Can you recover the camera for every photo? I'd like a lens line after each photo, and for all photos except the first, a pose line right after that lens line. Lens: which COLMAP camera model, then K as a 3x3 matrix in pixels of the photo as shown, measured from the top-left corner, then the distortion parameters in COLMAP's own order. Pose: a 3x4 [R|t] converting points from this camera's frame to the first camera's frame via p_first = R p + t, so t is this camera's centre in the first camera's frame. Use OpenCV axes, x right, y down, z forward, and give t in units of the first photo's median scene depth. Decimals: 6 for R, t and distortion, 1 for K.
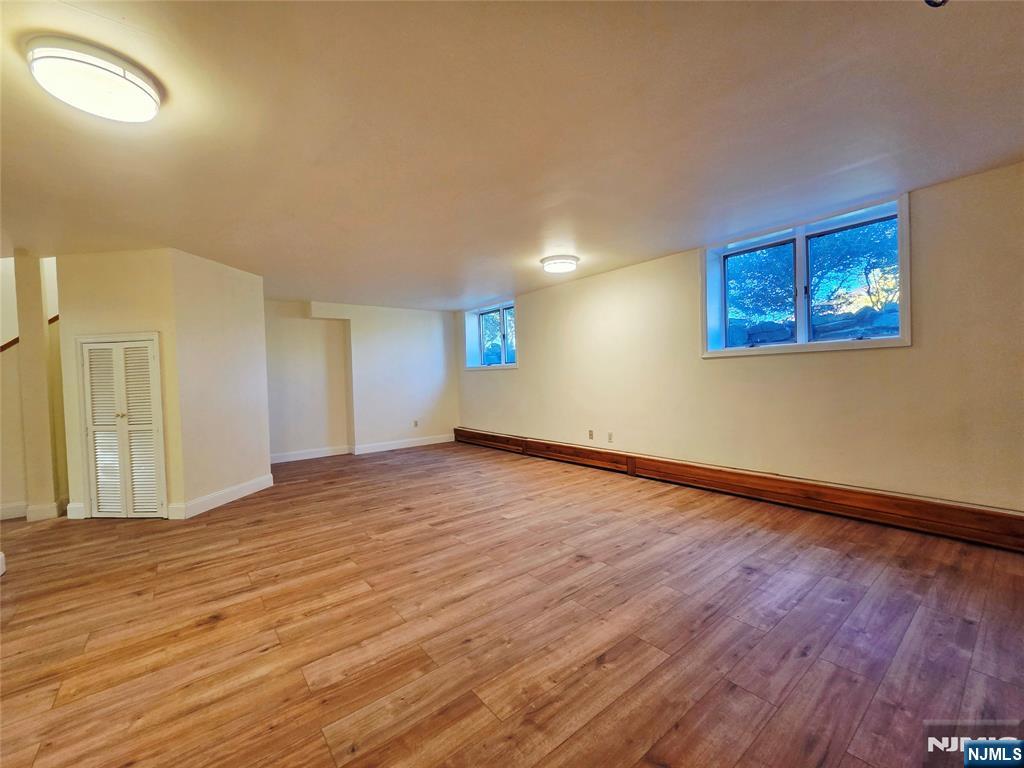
lens RADIAL K [[417.3, 0, 510.4], [0, 417.3, 384.3], [0, 0, 1]] dist [-0.010042, 0.001107]
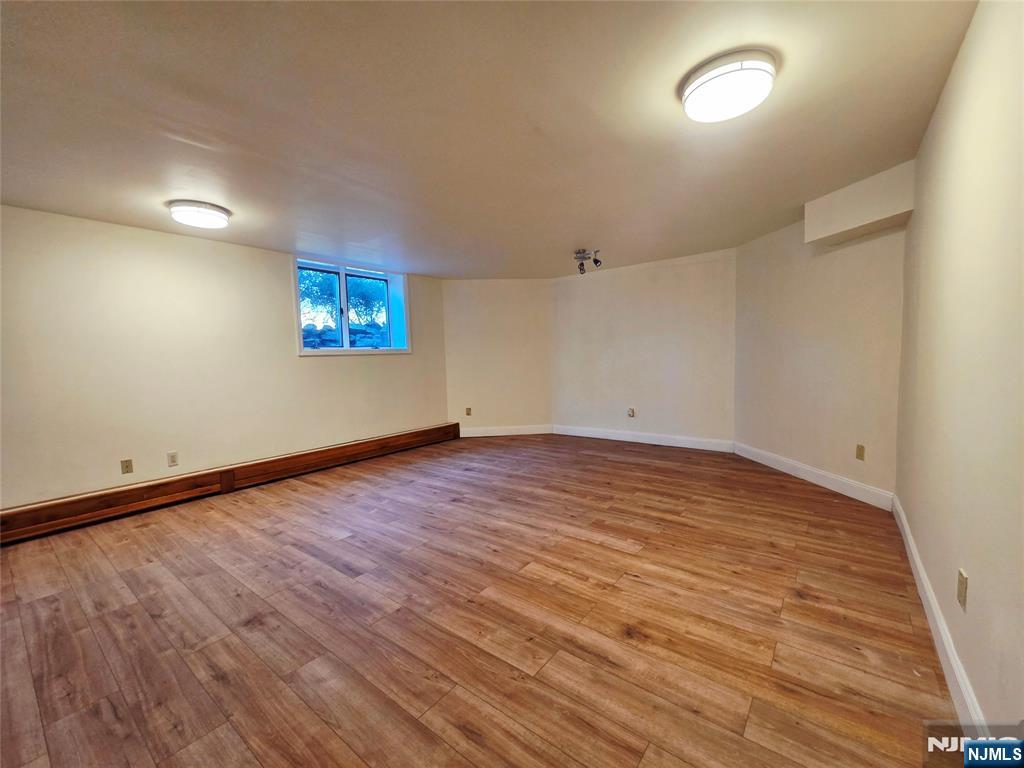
lens RADIAL K [[417.3, 0, 513.9], [0, 417.3, 385.0], [0, 0, 1]] dist [-0.010042, 0.001107]
pose [[-0.230965, -0.031054, 0.972466, -1.263913], [0.059507, 0.997169, 0.045975, -0.006080], [-0.971141, 0.068487, -0.228463, 1.189264]]
